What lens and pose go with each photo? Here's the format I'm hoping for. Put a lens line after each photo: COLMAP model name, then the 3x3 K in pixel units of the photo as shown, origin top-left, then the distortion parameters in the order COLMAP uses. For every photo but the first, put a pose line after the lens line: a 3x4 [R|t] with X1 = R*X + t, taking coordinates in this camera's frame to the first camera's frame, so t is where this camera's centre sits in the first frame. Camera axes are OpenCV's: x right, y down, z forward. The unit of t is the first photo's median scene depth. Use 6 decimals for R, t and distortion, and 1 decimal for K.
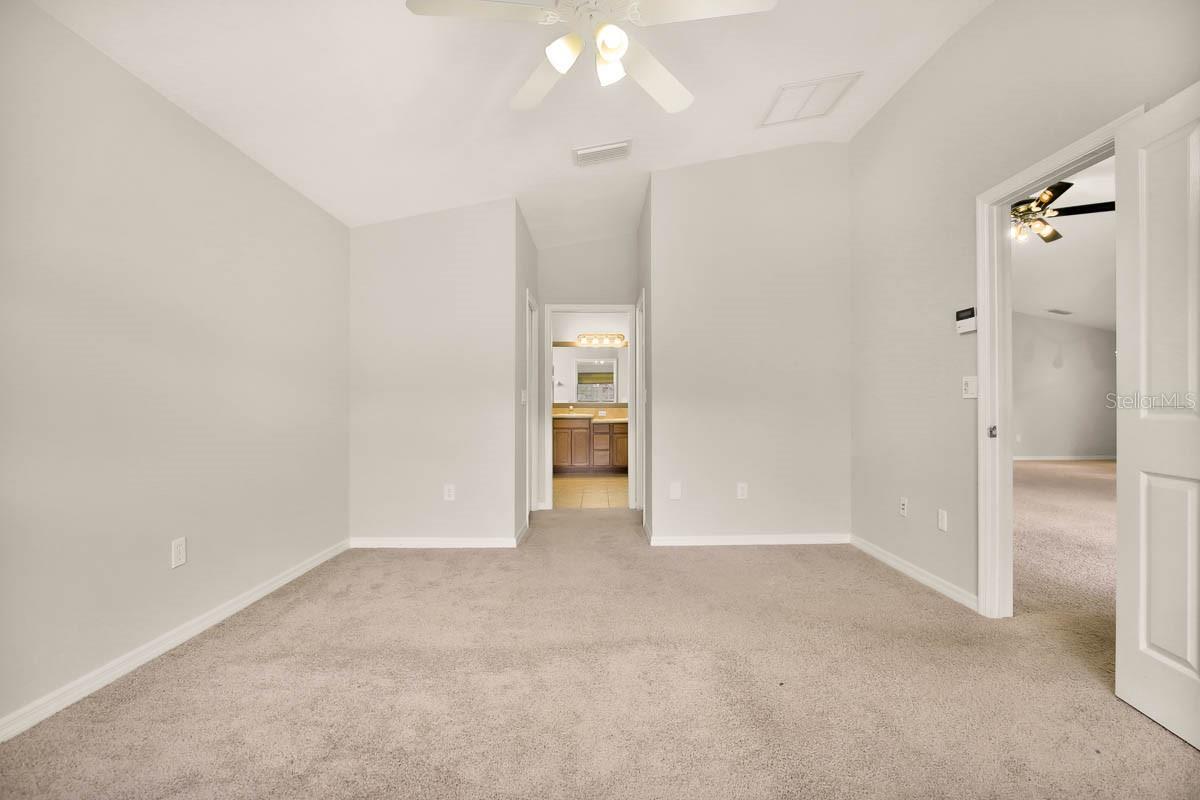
lens RADIAL K [[562.9, 0, 600.0], [0, 562.9, 400.0], [0, 0, 1]] dist [-0.025680, -0.000511]
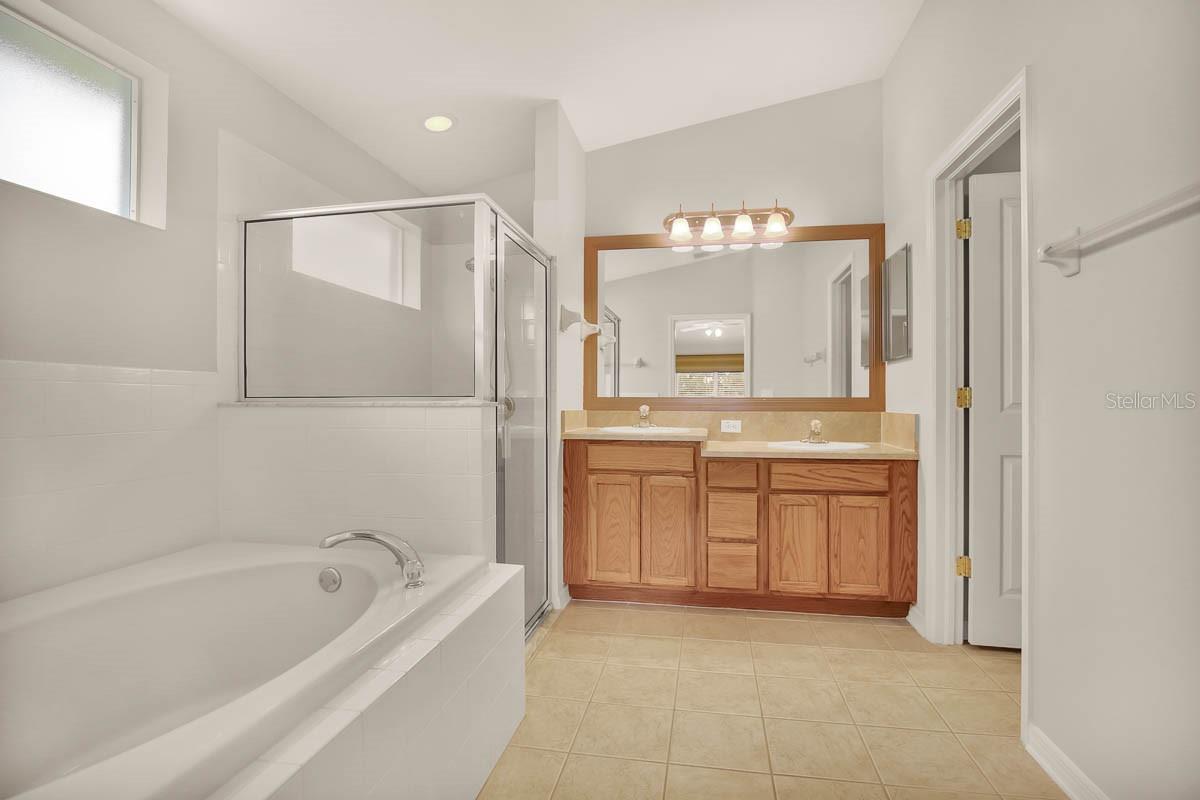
lens RADIAL K [[562.9, 0, 600.0], [0, 562.9, 400.0], [0, 0, 1]] dist [-0.025680, -0.000511]
pose [[0.978418, -0.000664, -0.206634, -0.004683], [-0.000880, 0.999972, -0.007381, 0.009603], [0.206634, 0.007403, 0.978390, 0.642188]]
